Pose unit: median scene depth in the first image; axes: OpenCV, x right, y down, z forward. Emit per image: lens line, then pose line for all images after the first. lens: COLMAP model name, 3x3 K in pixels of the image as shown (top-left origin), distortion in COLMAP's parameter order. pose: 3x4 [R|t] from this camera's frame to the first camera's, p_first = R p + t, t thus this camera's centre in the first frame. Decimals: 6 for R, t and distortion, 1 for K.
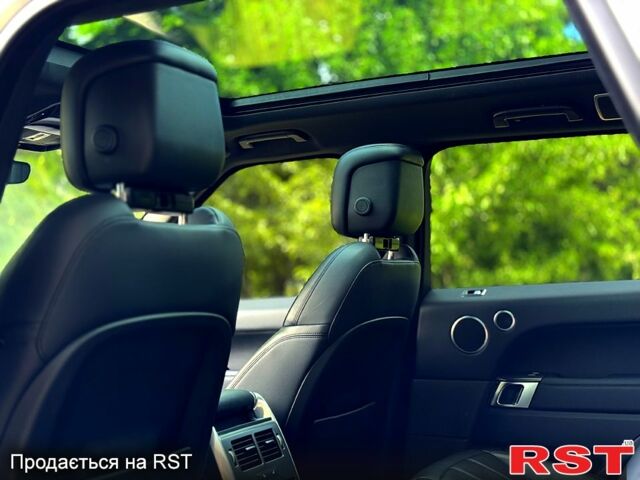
lens RADIAL K [[767.3, 0, 320.0], [0, 767.3, 240.0], [0, 0, 1]] dist [0.005161, 0.013998]
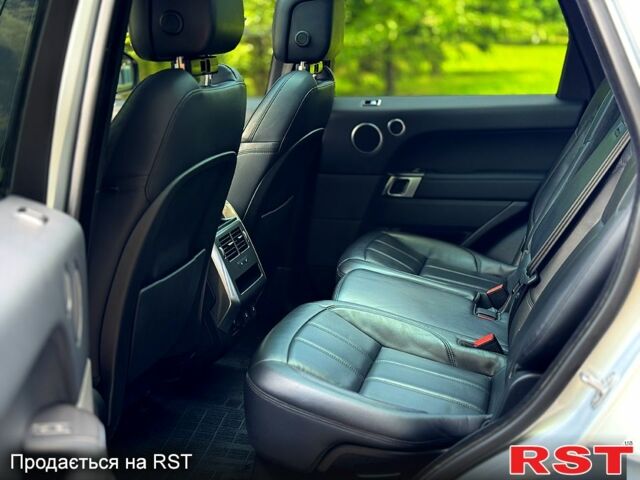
lens RADIAL K [[767.3, 0, 320.0], [0, 767.3, 240.0], [0, 0, 1]] dist [0.005161, 0.013998]
pose [[0.971056, -0.043376, 0.234881, -0.203155], [-0.029812, 0.953671, 0.299370, -0.101432], [-0.236985, -0.297707, 0.924775, -0.182655]]
